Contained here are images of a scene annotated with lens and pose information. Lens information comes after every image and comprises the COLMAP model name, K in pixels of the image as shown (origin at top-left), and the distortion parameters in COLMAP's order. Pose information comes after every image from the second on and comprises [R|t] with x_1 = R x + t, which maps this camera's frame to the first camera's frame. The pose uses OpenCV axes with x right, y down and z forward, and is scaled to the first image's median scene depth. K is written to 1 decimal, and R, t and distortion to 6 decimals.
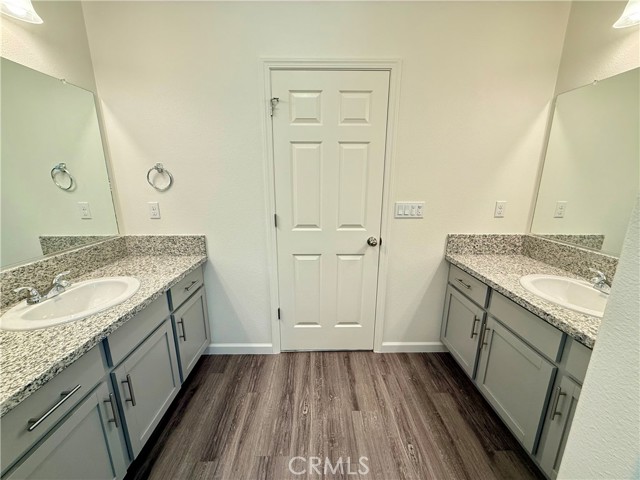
lens RADIAL K [[261.9, 0, 320.0], [0, 261.9, 240.0], [0, 0, 1]] dist [0.000691, -0.000083]
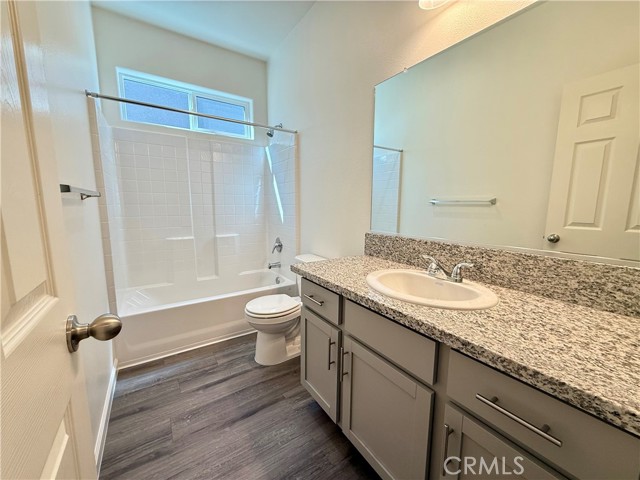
lens RADIAL K [[252.5, 0, 320.0], [0, 252.5, 240.0], [0, 0, 1]] dist [0.002550, 0.000004]
pose [[0.844687, -0.080757, 0.529134, 0.225912], [0.124567, 0.991069, -0.047596, 0.048327], [-0.520565, 0.106117, 0.847202, 0.397492]]
